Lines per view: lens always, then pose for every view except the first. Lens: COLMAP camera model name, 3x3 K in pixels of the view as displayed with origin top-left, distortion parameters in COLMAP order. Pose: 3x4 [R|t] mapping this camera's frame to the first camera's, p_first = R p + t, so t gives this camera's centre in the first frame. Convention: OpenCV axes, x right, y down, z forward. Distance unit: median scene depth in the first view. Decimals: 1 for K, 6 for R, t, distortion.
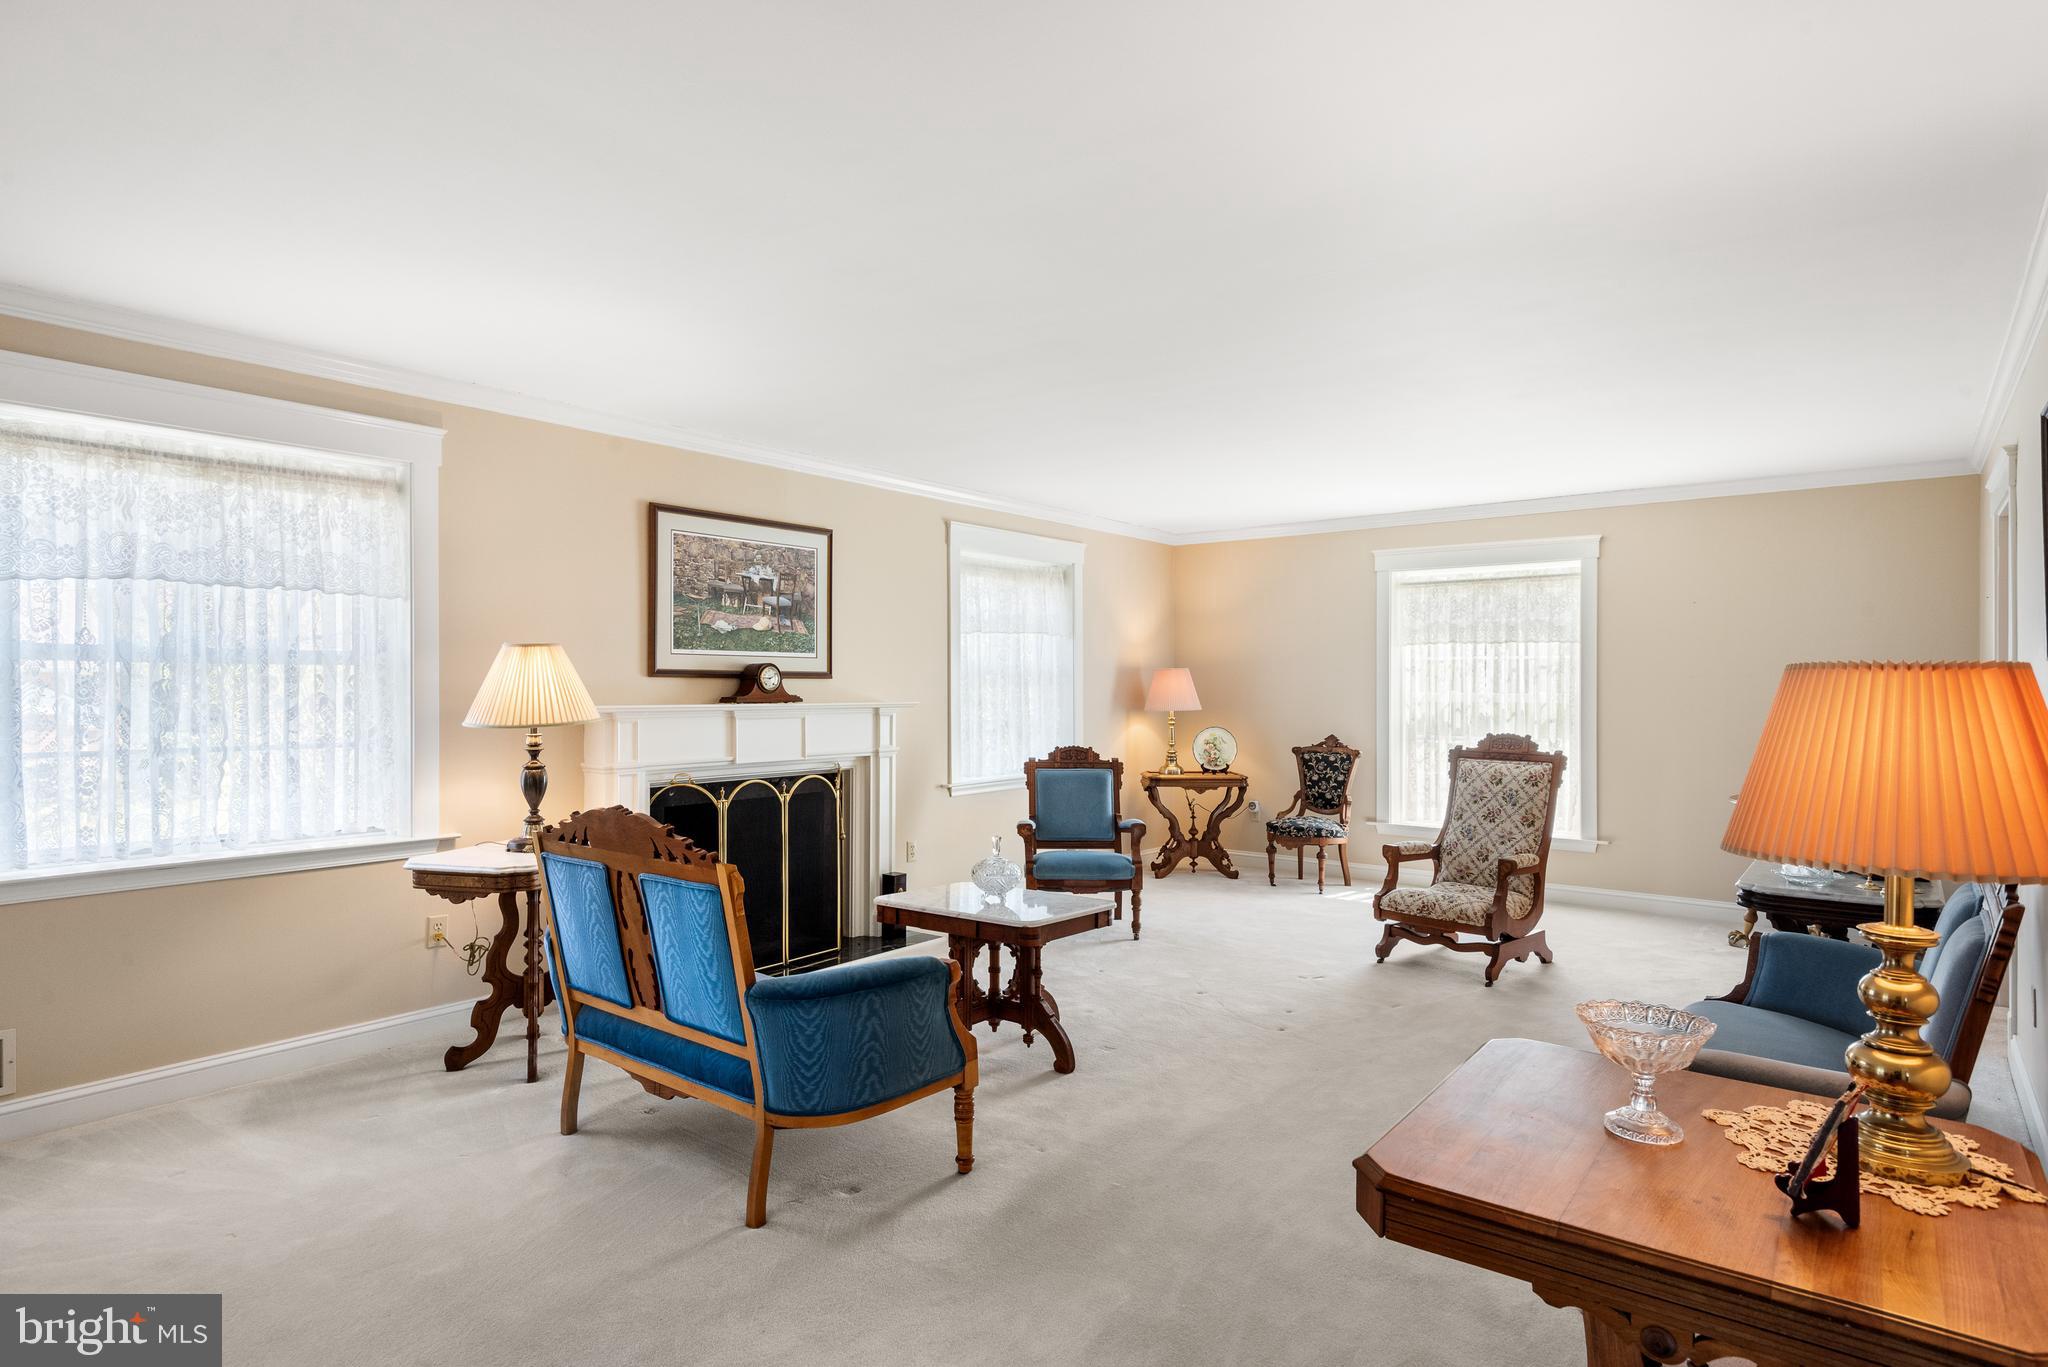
lens RADIAL K [[1120.1, 0, 1024.0], [0, 1120.1, 683.5], [0, 0, 1]] dist [0.002718, 0.000485]
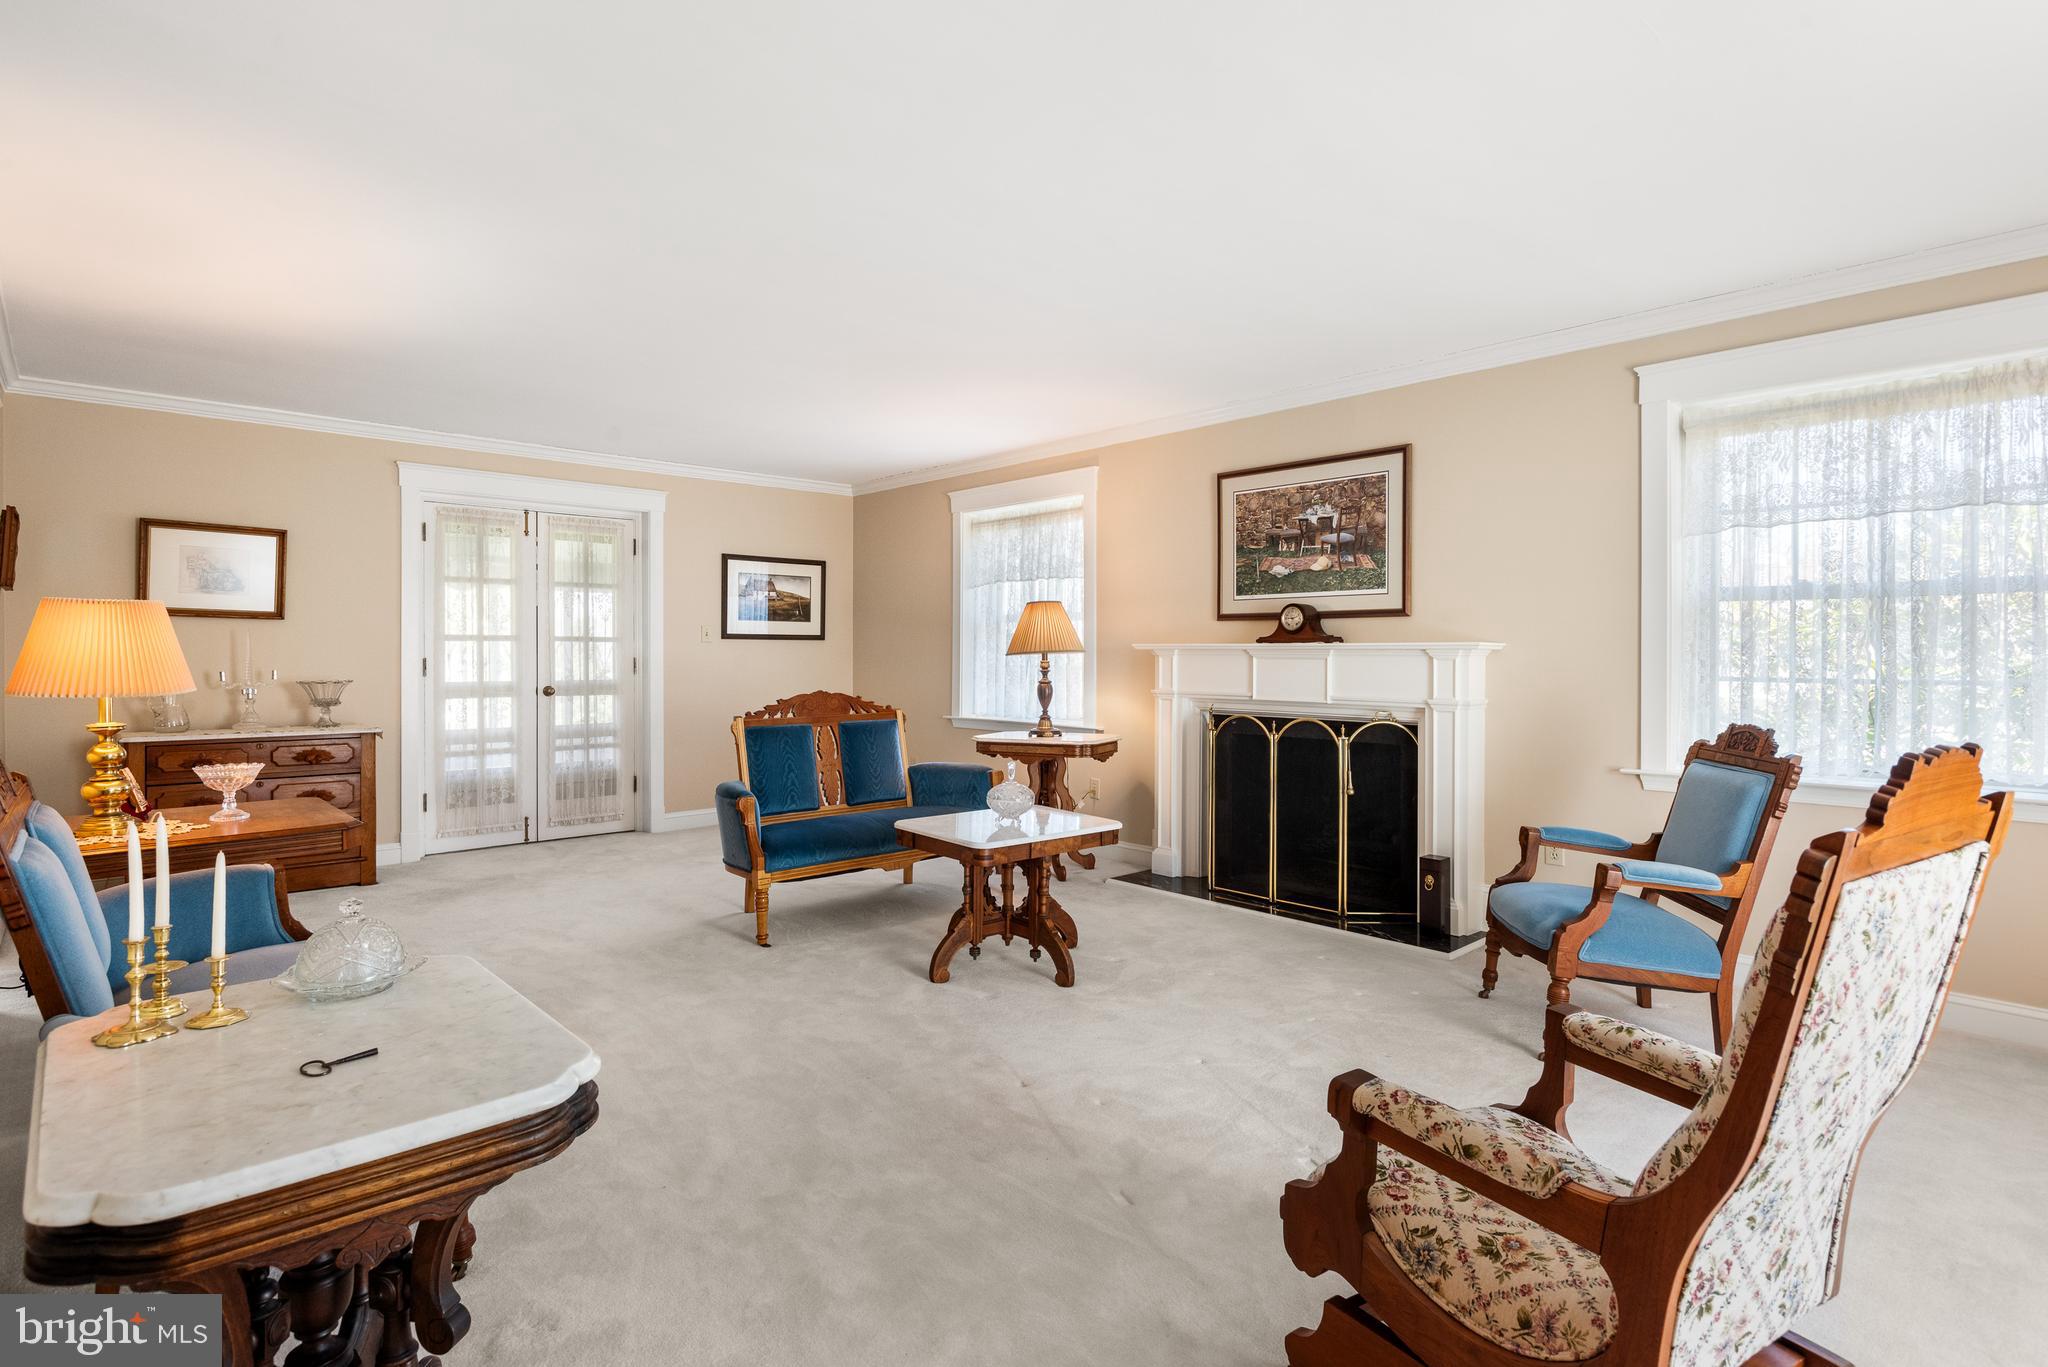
lens RADIAL K [[1011.6, 0, 1024.0], [0, 1011.6, 683.5], [0, 0, 1]] dist [-0.001876, -0.000099]
pose [[-0.159057, 0.021988, -0.987025, 0.706659], [-0.004151, 0.999728, 0.022940, 0.034079], [0.987261, 0.007746, -0.158922, 0.900218]]
